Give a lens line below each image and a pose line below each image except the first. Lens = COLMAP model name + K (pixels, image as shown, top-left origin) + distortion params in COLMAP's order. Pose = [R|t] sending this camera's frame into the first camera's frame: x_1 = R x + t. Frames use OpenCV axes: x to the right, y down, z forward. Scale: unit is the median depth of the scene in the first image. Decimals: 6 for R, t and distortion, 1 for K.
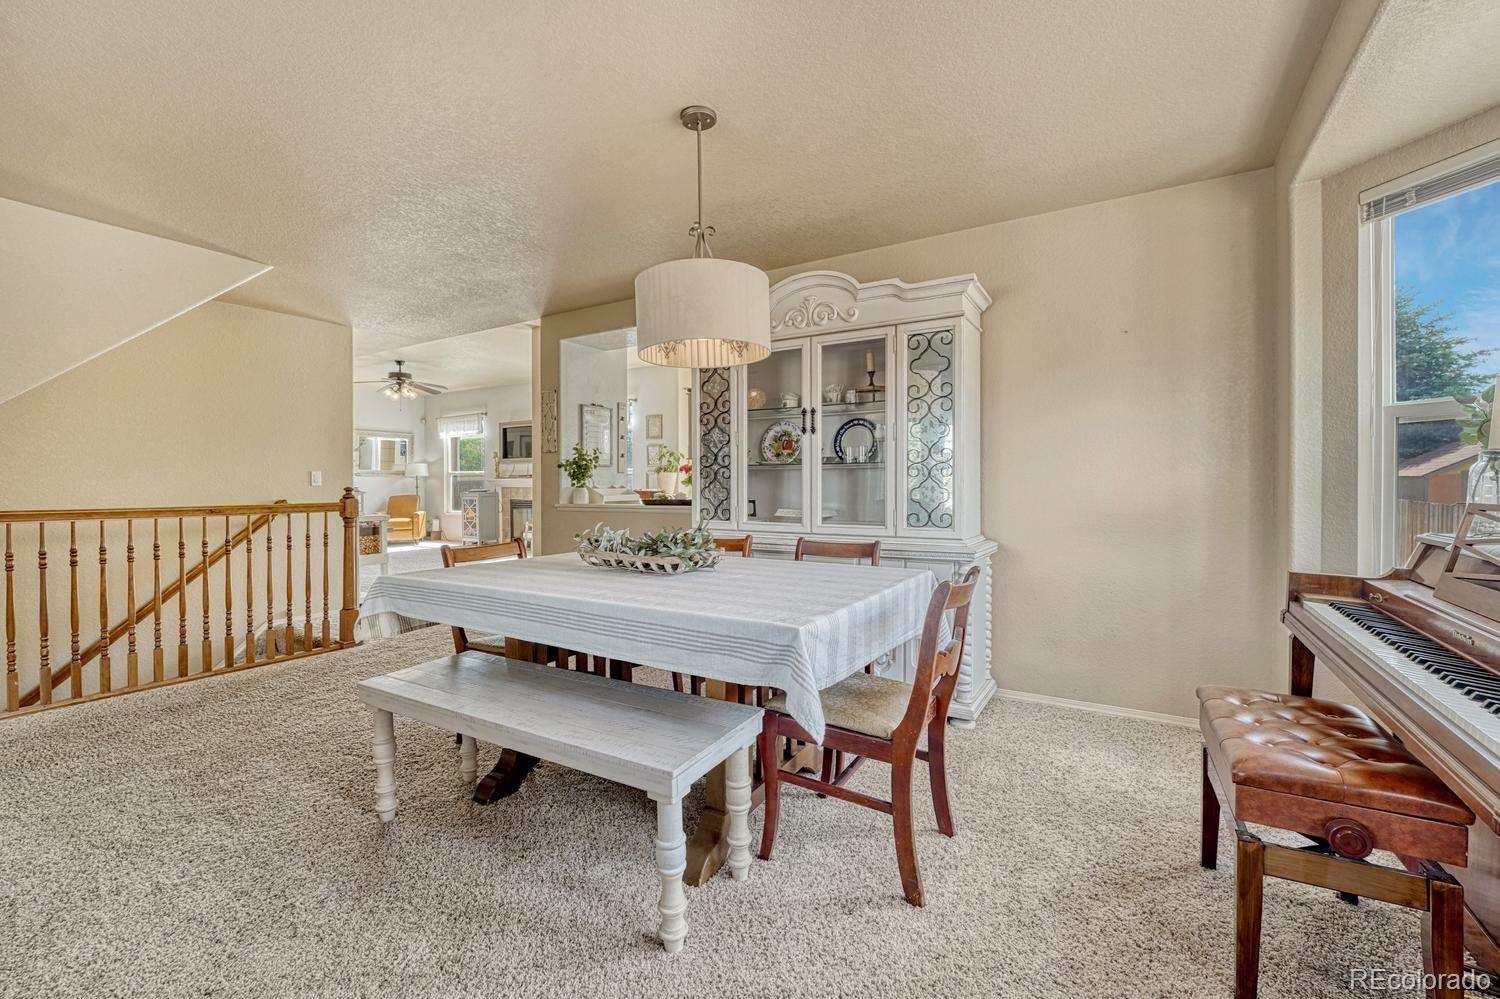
lens RADIAL K [[631.4, 0, 765.3], [0, 631.4, 488.9], [0, 0, 1]] dist [-0.011598, 0.001860]
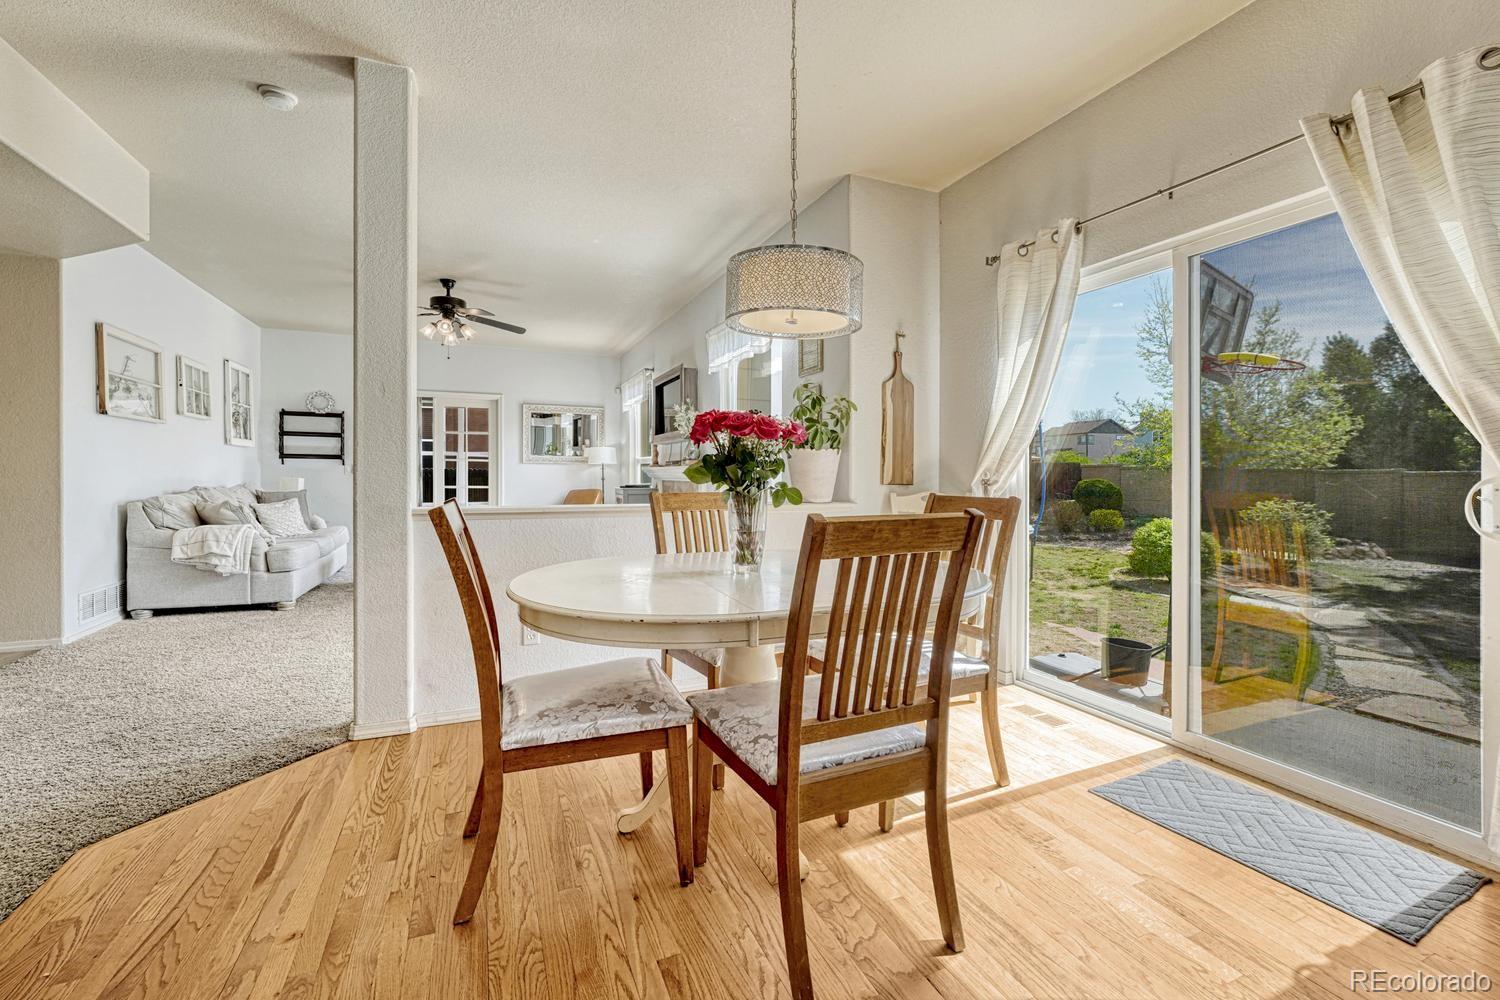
lens RADIAL K [[631.4, 0, 749.8], [0, 631.4, 483.1], [0, 0, 1]] dist [-0.011598, 0.001860]
pose [[0.818353, 0.015336, -0.574511, 0.062891], [-0.011478, 0.999881, 0.010341, -0.018208], [0.574602, -0.001868, 0.818431, 1.259789]]
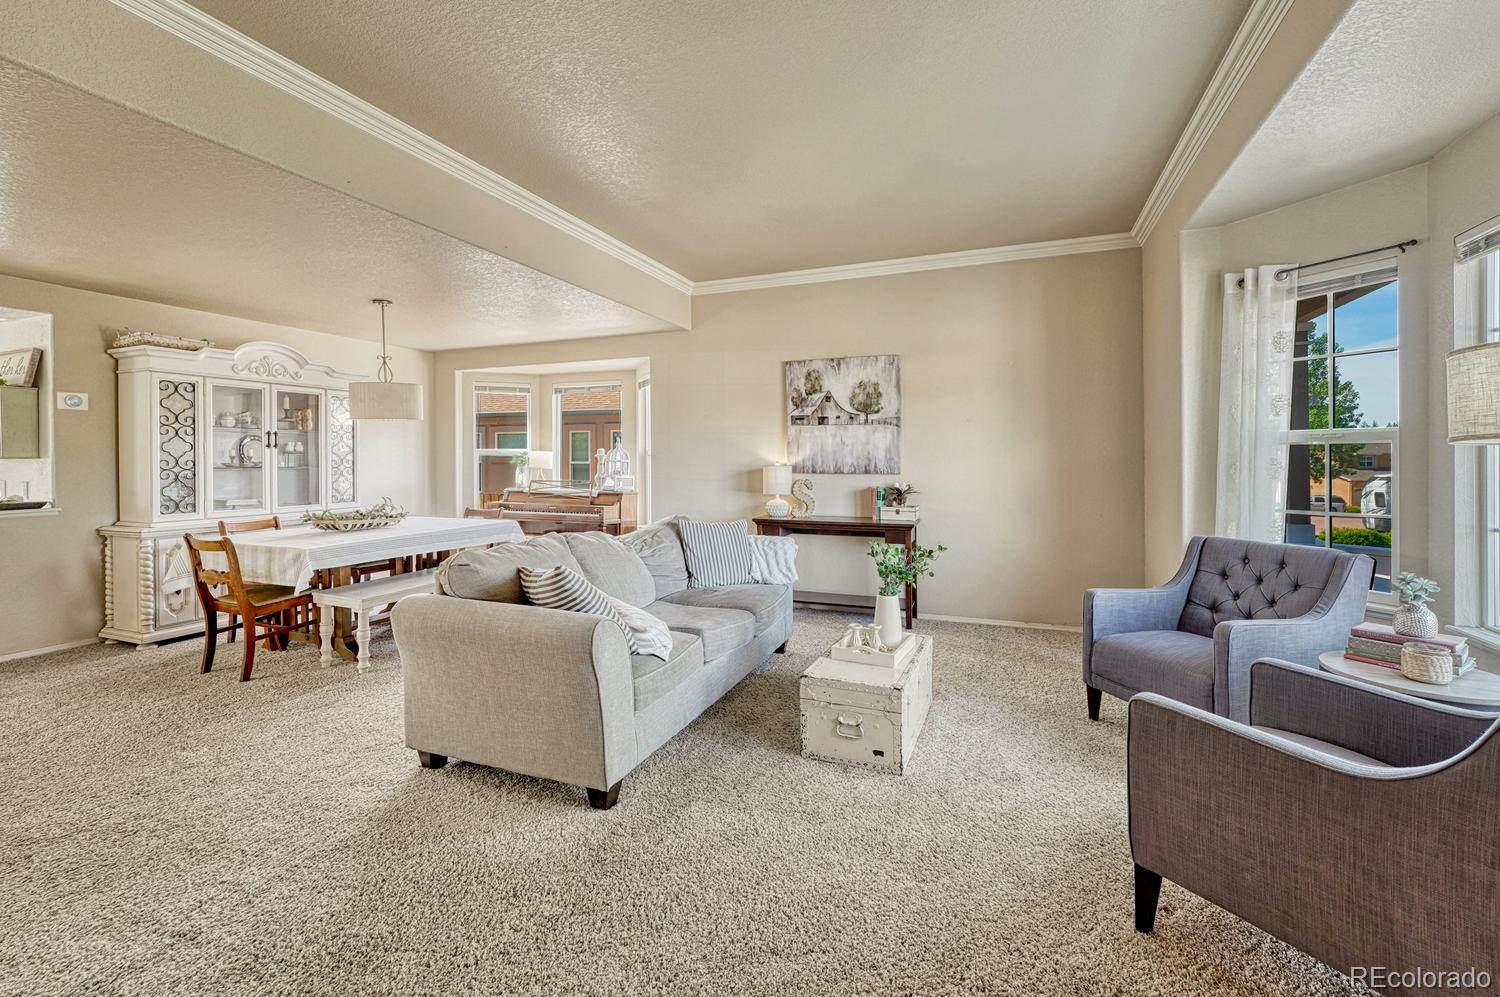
lens RADIAL K [[664.1, 0, 754.0], [0, 664.1, 481.0], [0, 0, 1]] dist [-0.003619, 0.000826]
pose [[-0.143980, -0.027556, 0.989197, -1.246862], [0.011215, 0.999503, 0.029476, -0.031679], [-0.989517, 0.015338, -0.143599, 0.065517]]
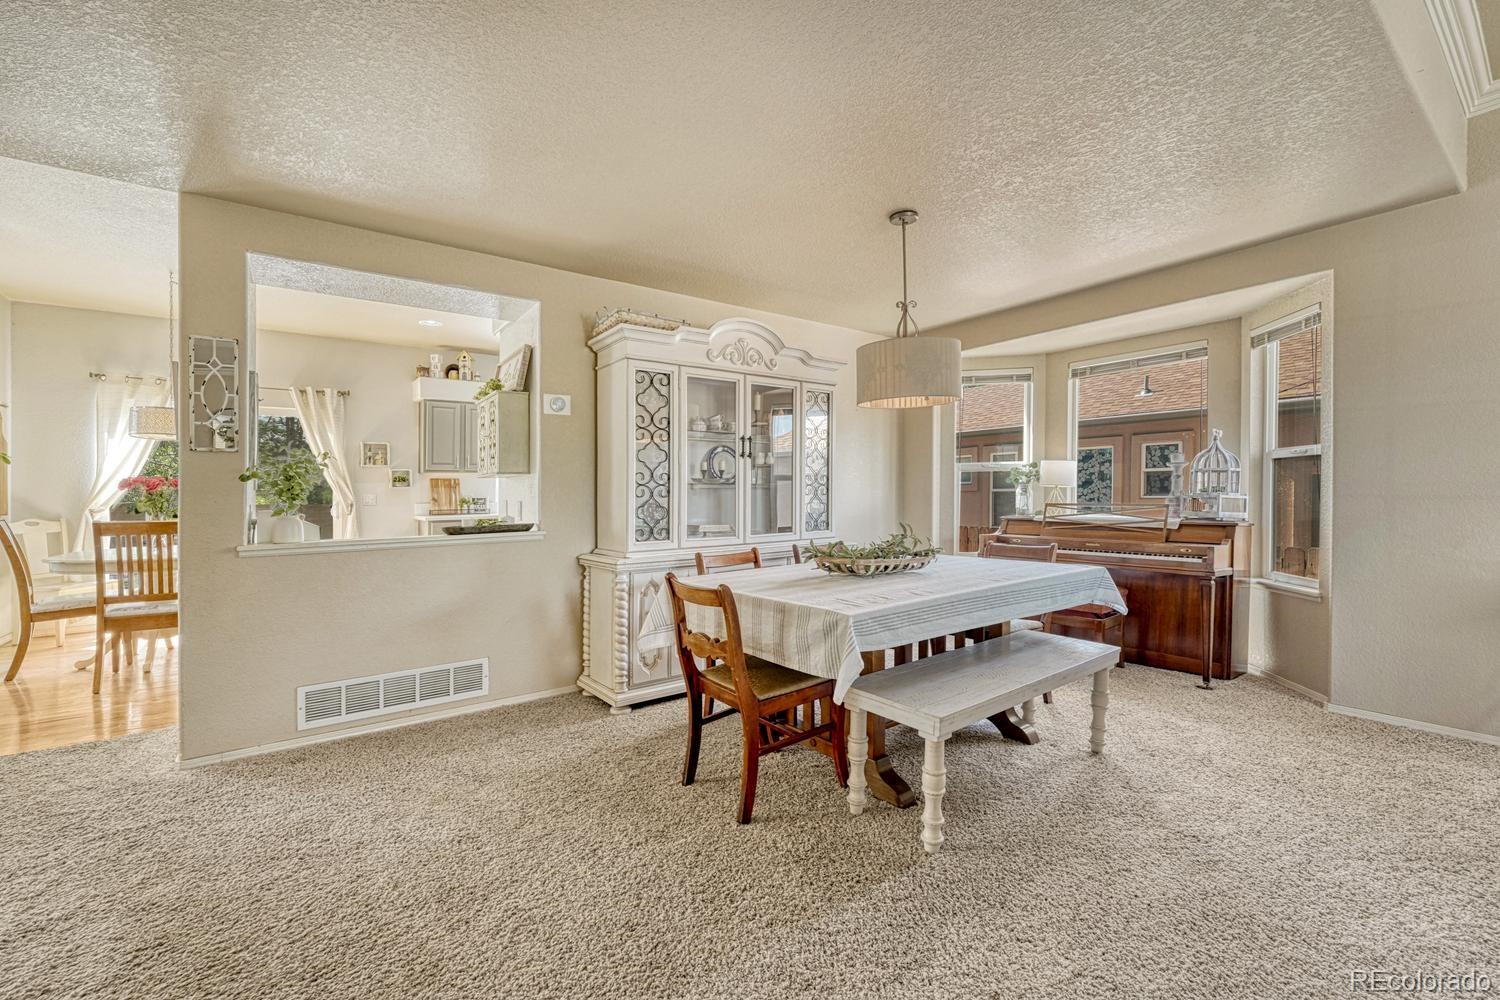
lens RADIAL K [[631.4, 0, 751.0], [0, 631.4, 502.5], [0, 0, 1]] dist [-0.011598, 0.001860]
pose [[0.380356, -0.007066, 0.924813, -0.744979], [0.019516, 0.999809, -0.000387, -0.003957], [-0.924634, 0.018196, 0.380422, 0.413752]]
